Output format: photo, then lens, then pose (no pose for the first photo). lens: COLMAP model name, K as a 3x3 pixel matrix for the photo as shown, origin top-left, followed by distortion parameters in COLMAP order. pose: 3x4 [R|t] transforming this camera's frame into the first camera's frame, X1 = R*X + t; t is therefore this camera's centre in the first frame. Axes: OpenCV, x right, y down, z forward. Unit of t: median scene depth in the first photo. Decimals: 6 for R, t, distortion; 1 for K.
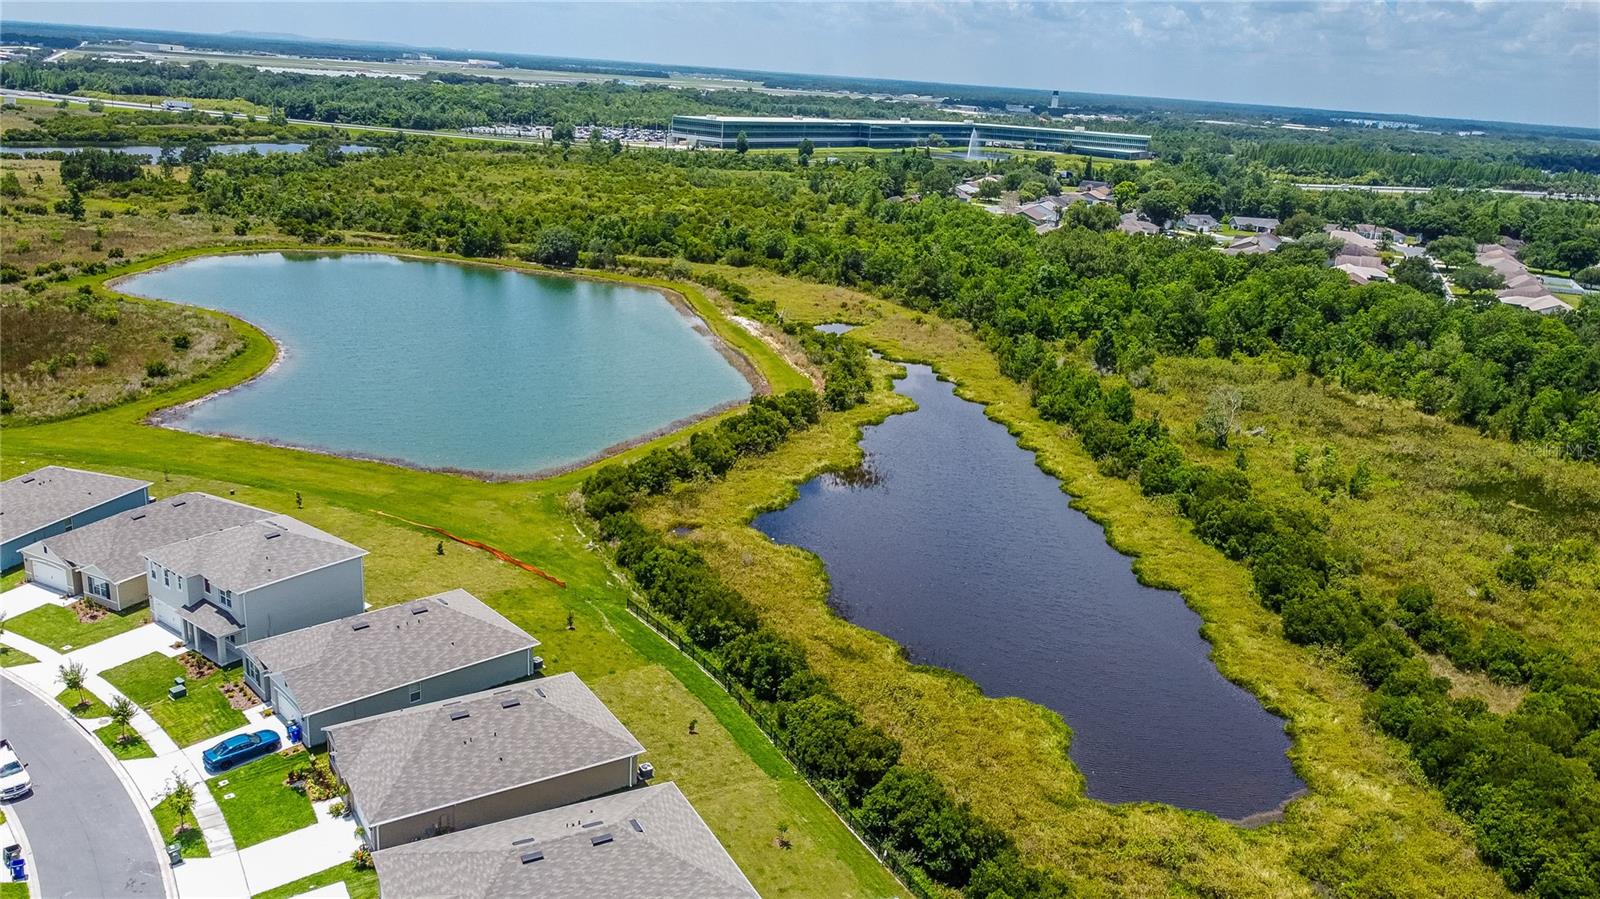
lens RADIAL K [[1216.4, 0, 800.0], [0, 1216.4, 449.5], [0, 0, 1]] dist [0.001085, -0.011970]
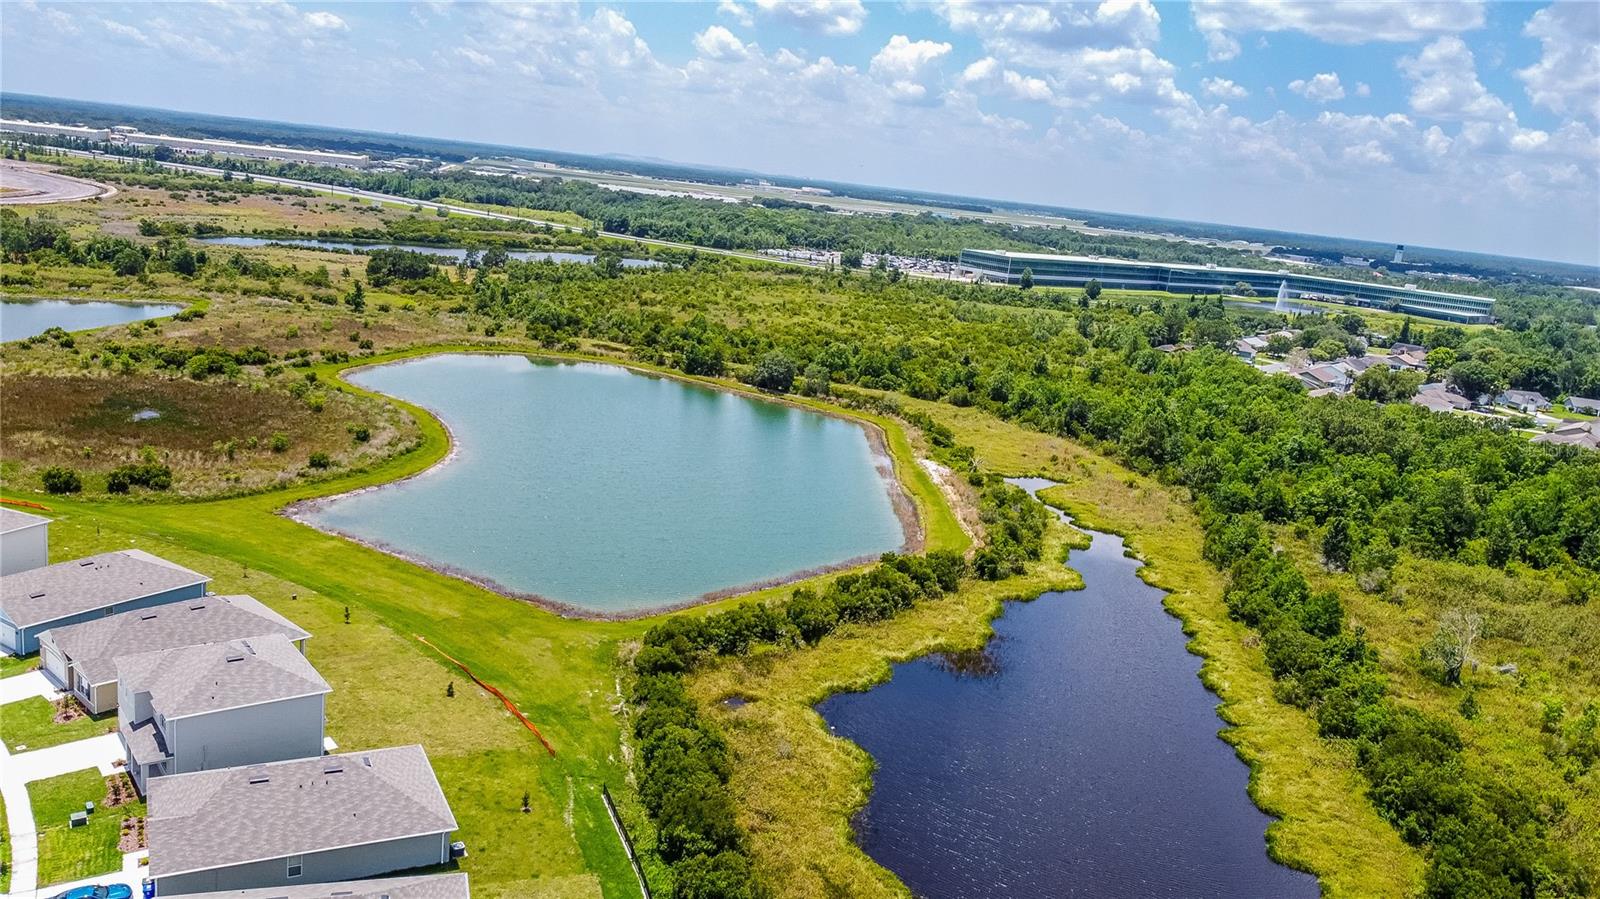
lens RADIAL K [[1216.4, 0, 800.0], [0, 1216.4, 449.5], [0, 0, 1]] dist [0.001085, -0.011970]
pose [[0.964607, 0.094361, -0.246230, 0.075183], [-0.119193, 0.988969, -0.087941, -0.021723], [0.235215, 0.114178, 0.965214, 0.068335]]
